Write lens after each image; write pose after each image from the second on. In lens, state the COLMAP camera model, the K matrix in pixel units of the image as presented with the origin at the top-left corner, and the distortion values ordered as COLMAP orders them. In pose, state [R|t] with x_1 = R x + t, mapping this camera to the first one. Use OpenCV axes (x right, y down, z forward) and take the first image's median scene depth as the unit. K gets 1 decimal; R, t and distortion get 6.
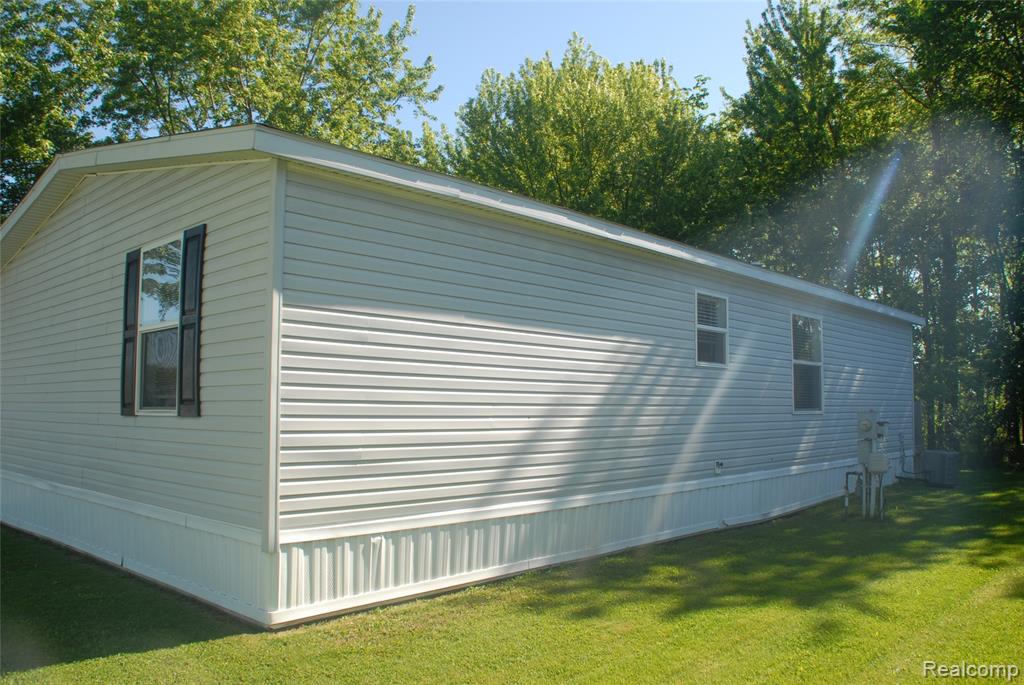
lens RADIAL K [[769.6, 0, 509.8], [0, 769.6, 343.5], [0, 0, 1]] dist [-0.028035, 0.003197]
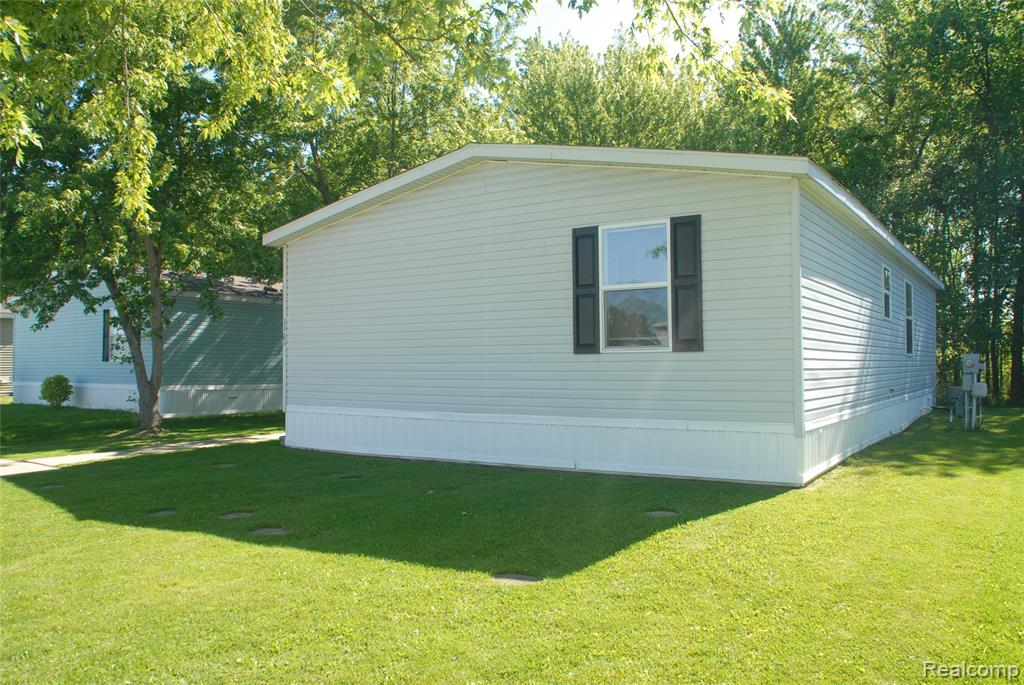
lens RADIAL K [[769.6, 0, 517.1], [0, 769.6, 342.0], [0, 0, 1]] dist [-0.028035, 0.003197]
pose [[0.983296, 0.001737, 0.182008, -0.952048], [-0.012416, 0.998265, 0.057551, 0.000442], [-0.181592, -0.058849, 0.981612, -0.330436]]
